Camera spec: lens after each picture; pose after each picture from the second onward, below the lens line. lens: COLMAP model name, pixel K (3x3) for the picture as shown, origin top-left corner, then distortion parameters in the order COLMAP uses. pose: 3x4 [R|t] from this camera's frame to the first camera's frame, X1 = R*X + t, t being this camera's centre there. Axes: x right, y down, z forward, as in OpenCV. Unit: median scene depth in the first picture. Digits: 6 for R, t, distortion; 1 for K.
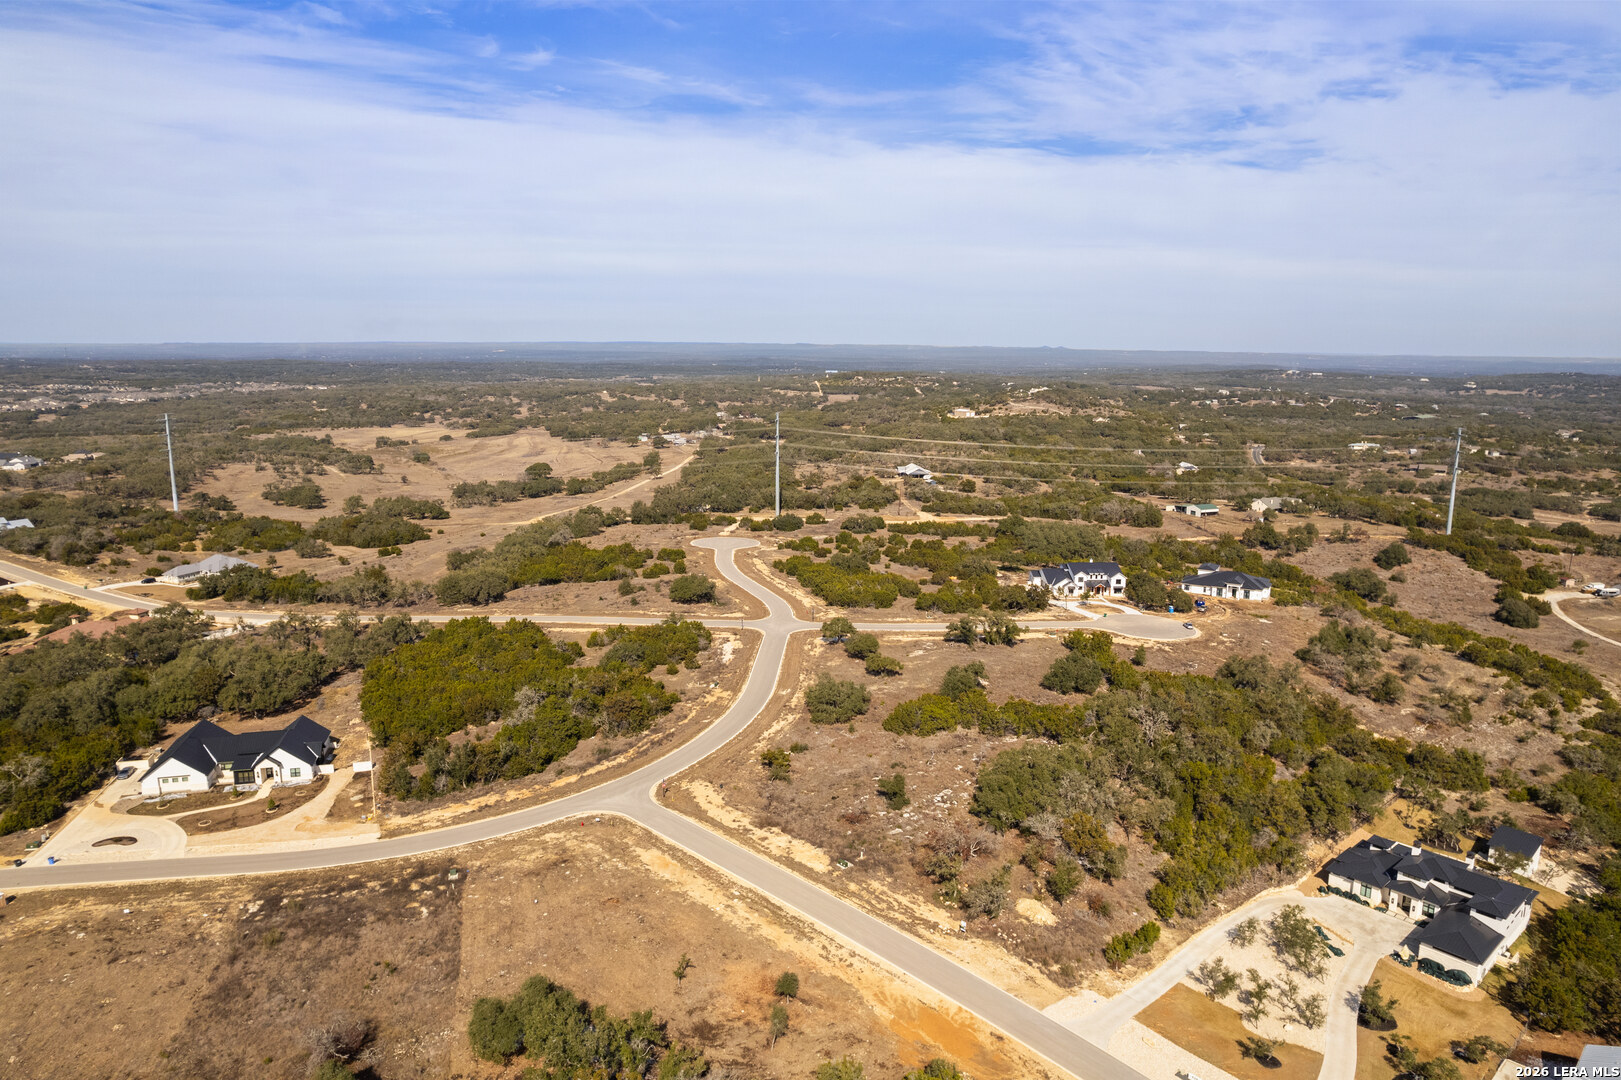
lens RADIAL K [[1021.0, 0, 807.0], [0, 1021.0, 611.1], [0, 0, 1]] dist [-0.063676, 0.042232]
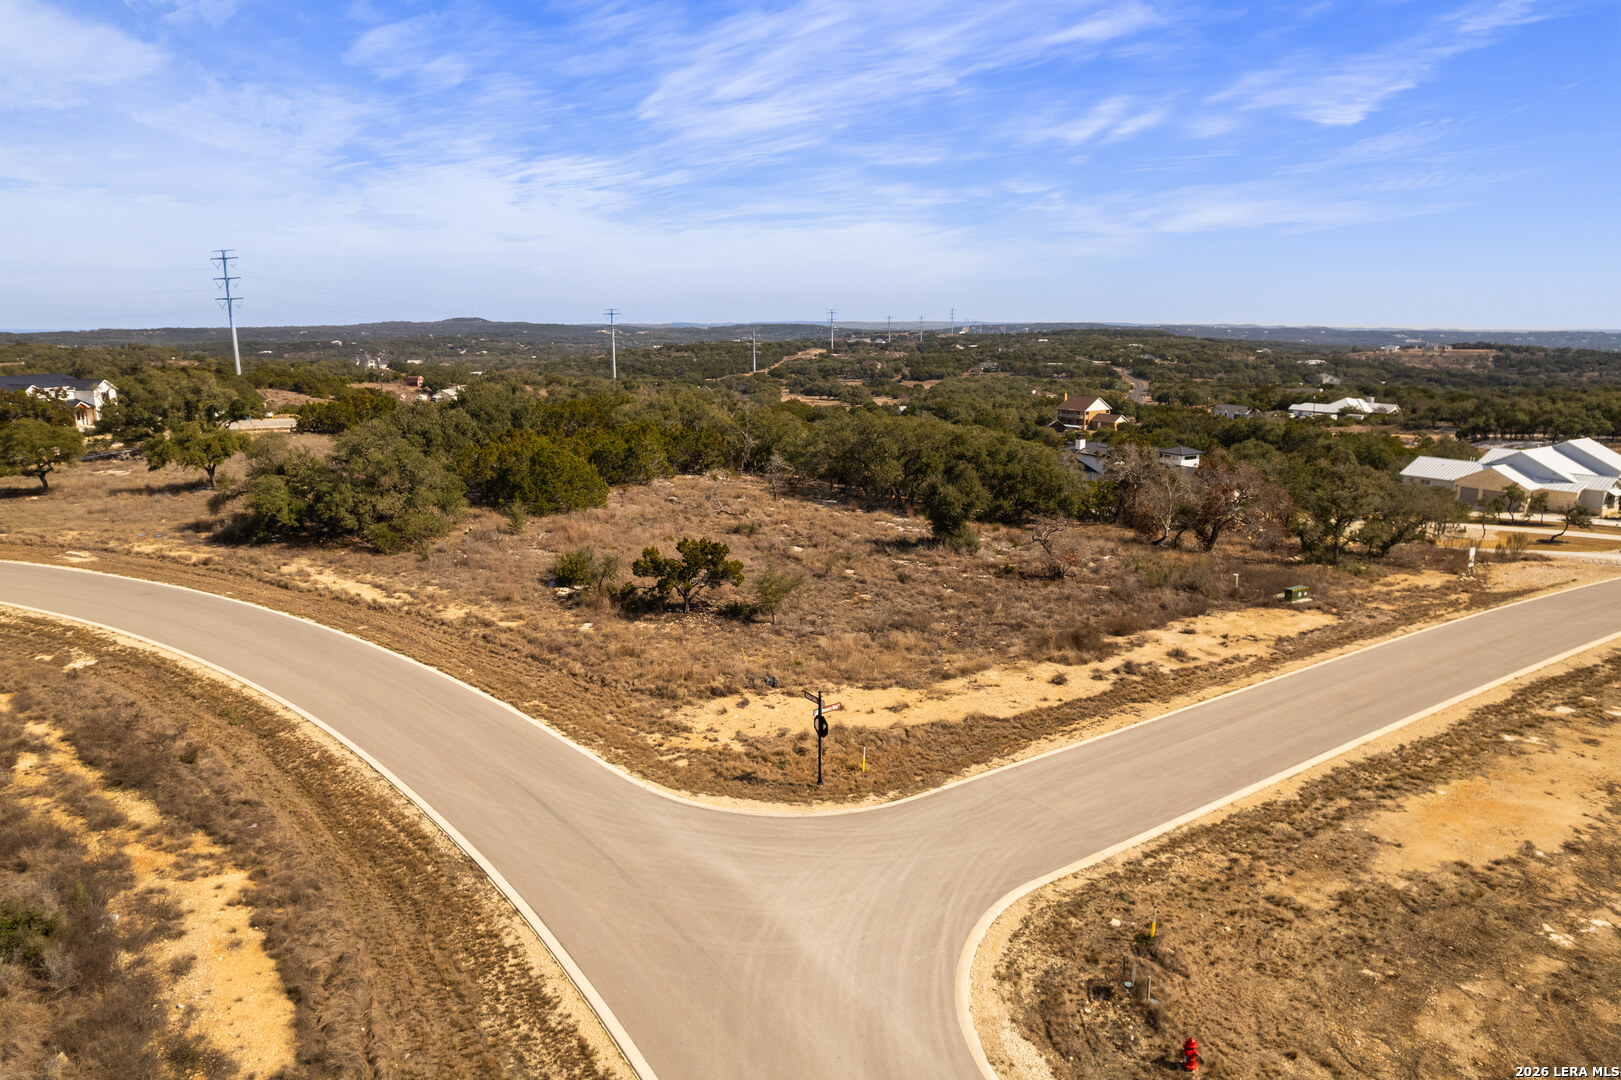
lens RADIAL K [[1046.0, 0, 817.8], [0, 1046.0, 511.0], [0, 0, 1]] dist [-0.089134, 0.081363]
pose [[0.185343, -0.181216, 0.965820, -0.302401], [0.251526, 0.958856, 0.131641, 0.095756], [-0.949938, 0.218531, 0.223298, 0.868527]]
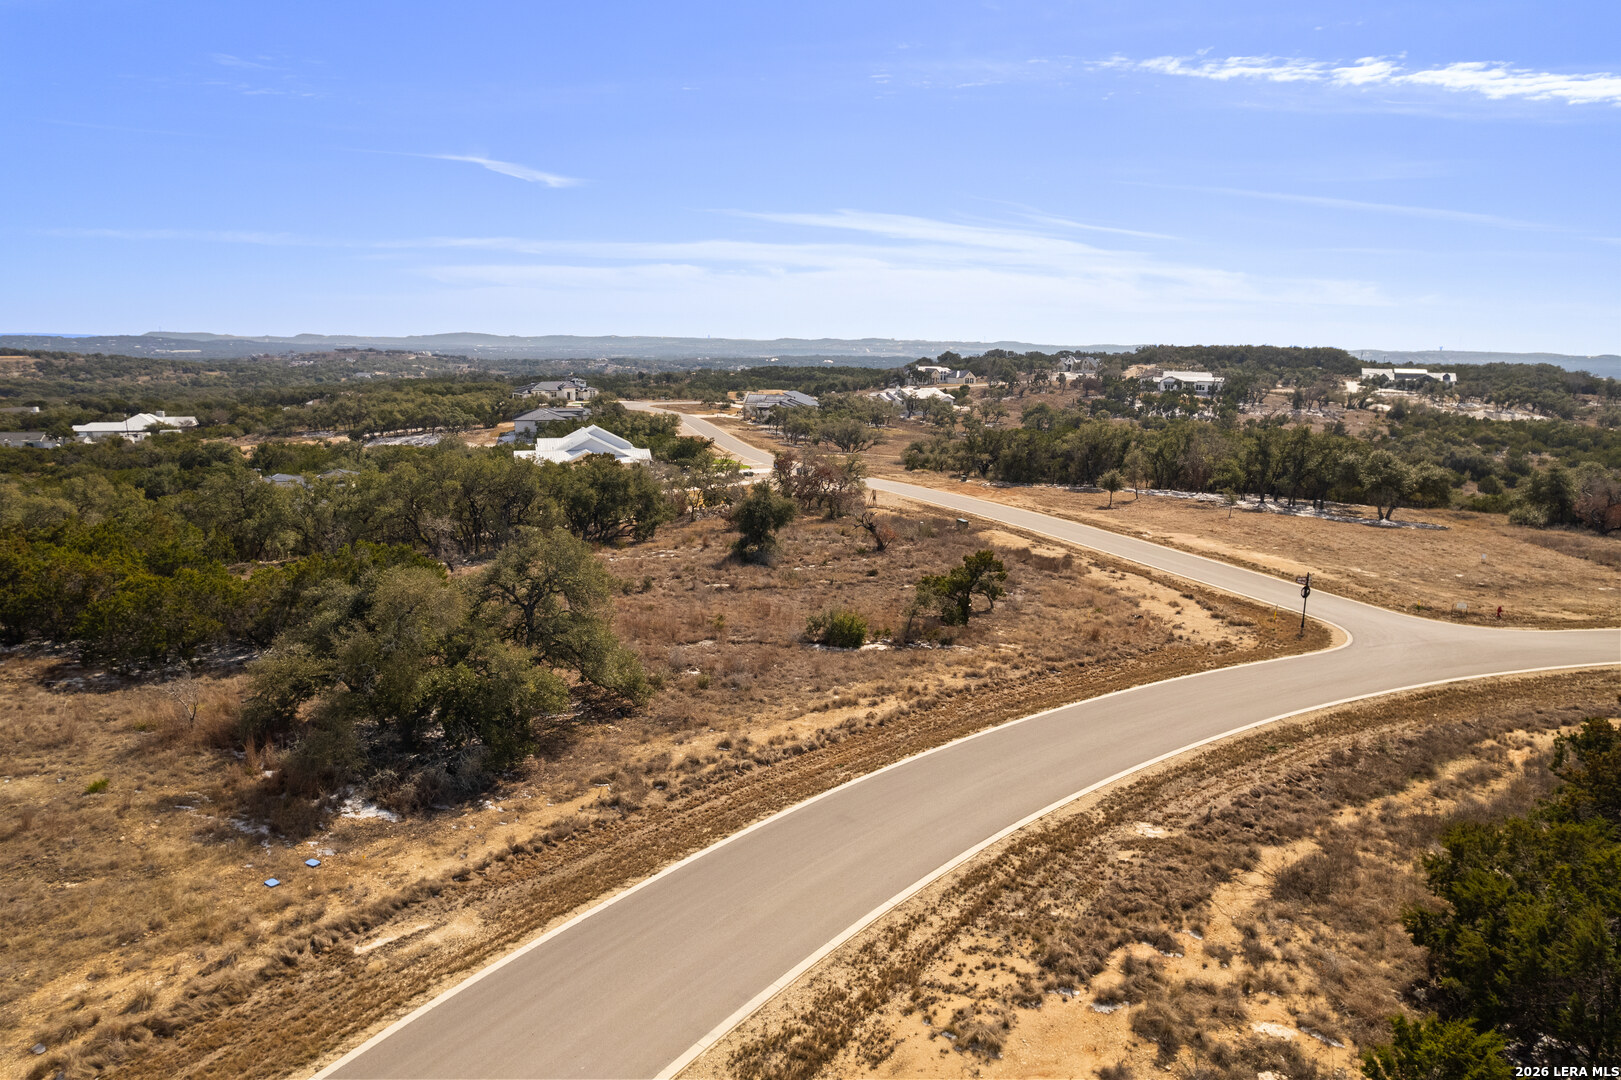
lens RADIAL K [[1039.8, 0, 817.8], [0, 1039.8, 535.3], [0, 0, 1]] dist [-0.078944, 0.065912]
pose [[-0.894314, -0.101808, 0.435704, -0.130736], [0.095992, 0.907442, 0.409066, -0.011378], [-0.437022, 0.407657, -0.801765, 1.248275]]
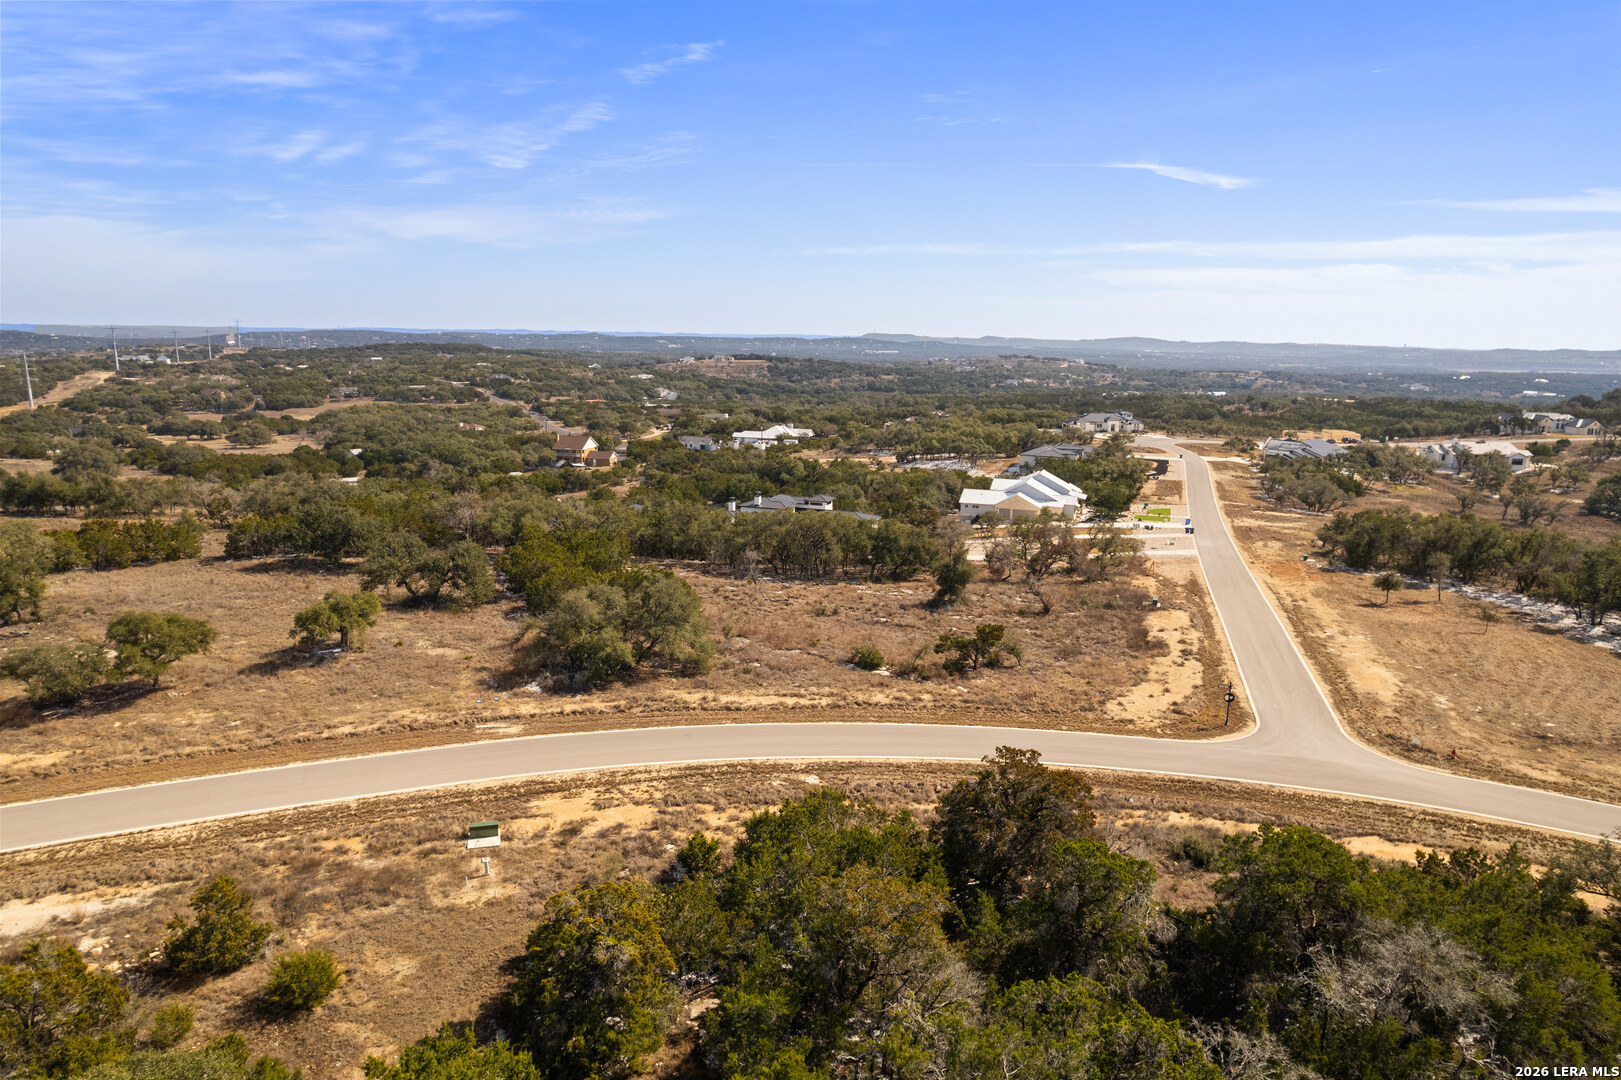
lens RADIAL K [[1036.8, 0, 816.4], [0, 1036.8, 544.1], [0, 0, 1]] dist [-0.074715, 0.065077]
pose [[-0.464495, -0.191180, 0.864693, -0.401032], [0.209791, 0.924870, 0.317180, -0.068702], [-0.860368, 0.328733, -0.389489, 1.205748]]
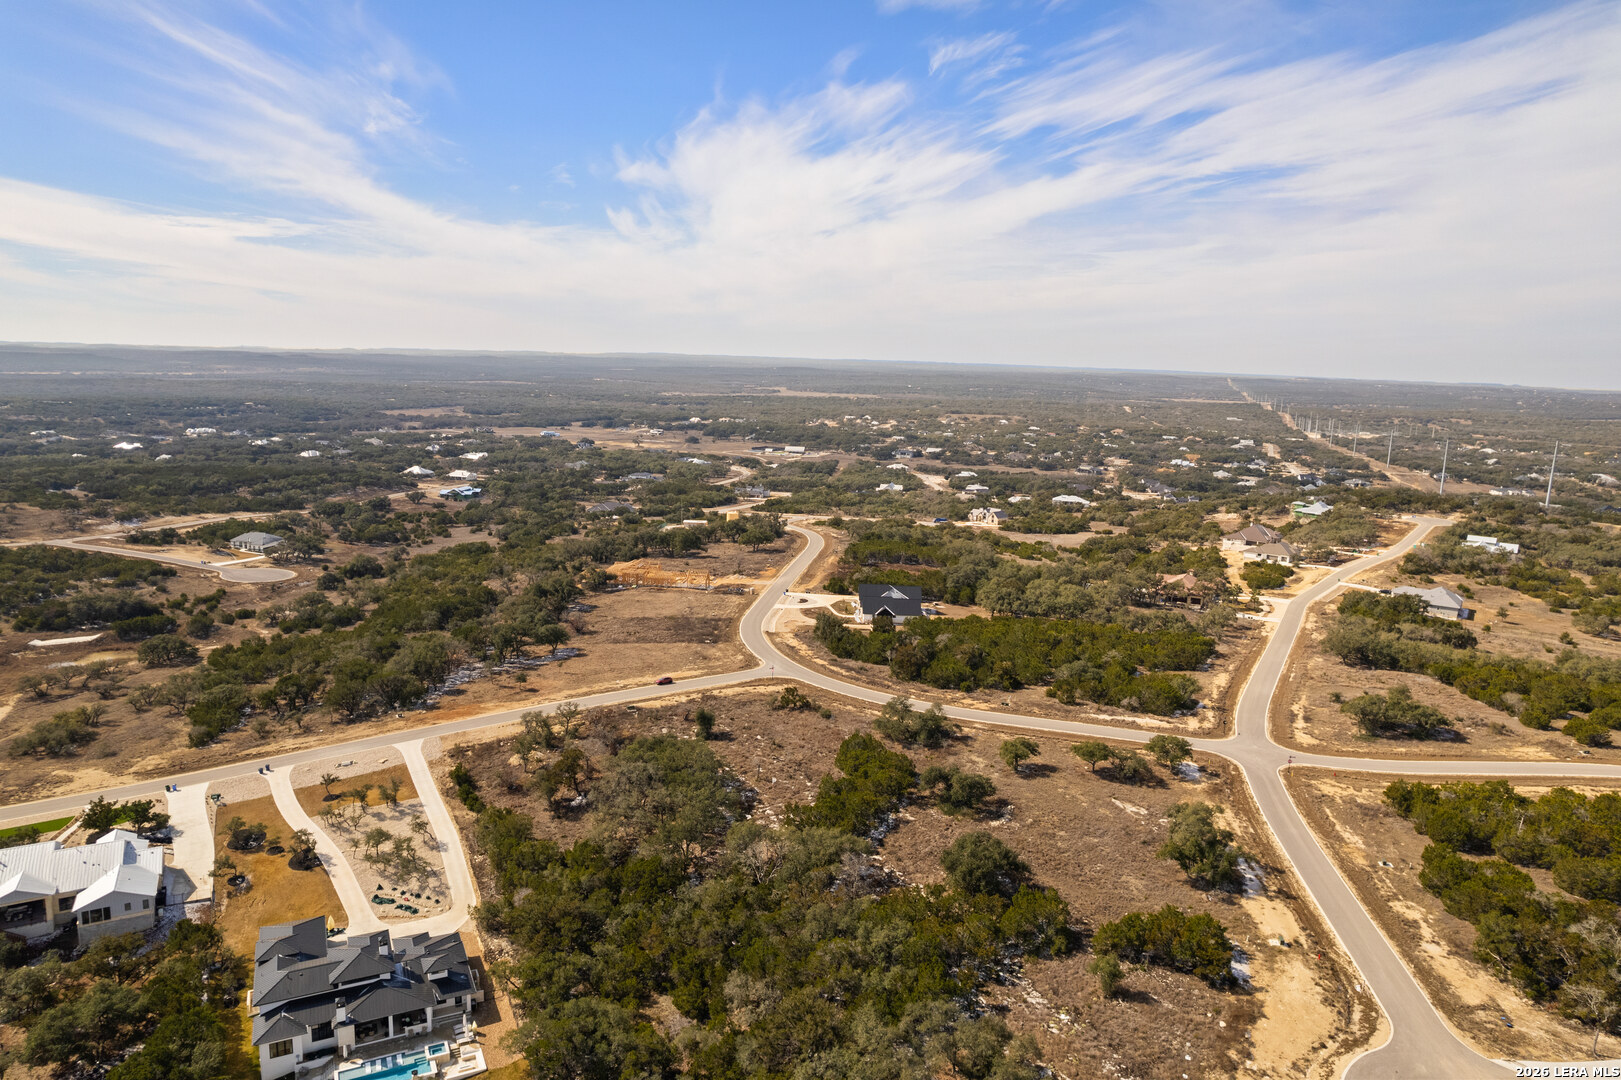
lens RADIAL K [[1039.8, 0, 817.8], [0, 1039.8, 535.3], [0, 0, 1]] dist [-0.078944, 0.065912]
pose [[-0.250573, 0.151431, -0.956181, 1.071750], [-0.277213, 0.935108, 0.220739, -0.304023], [0.927559, 0.320377, -0.192334, 1.165657]]
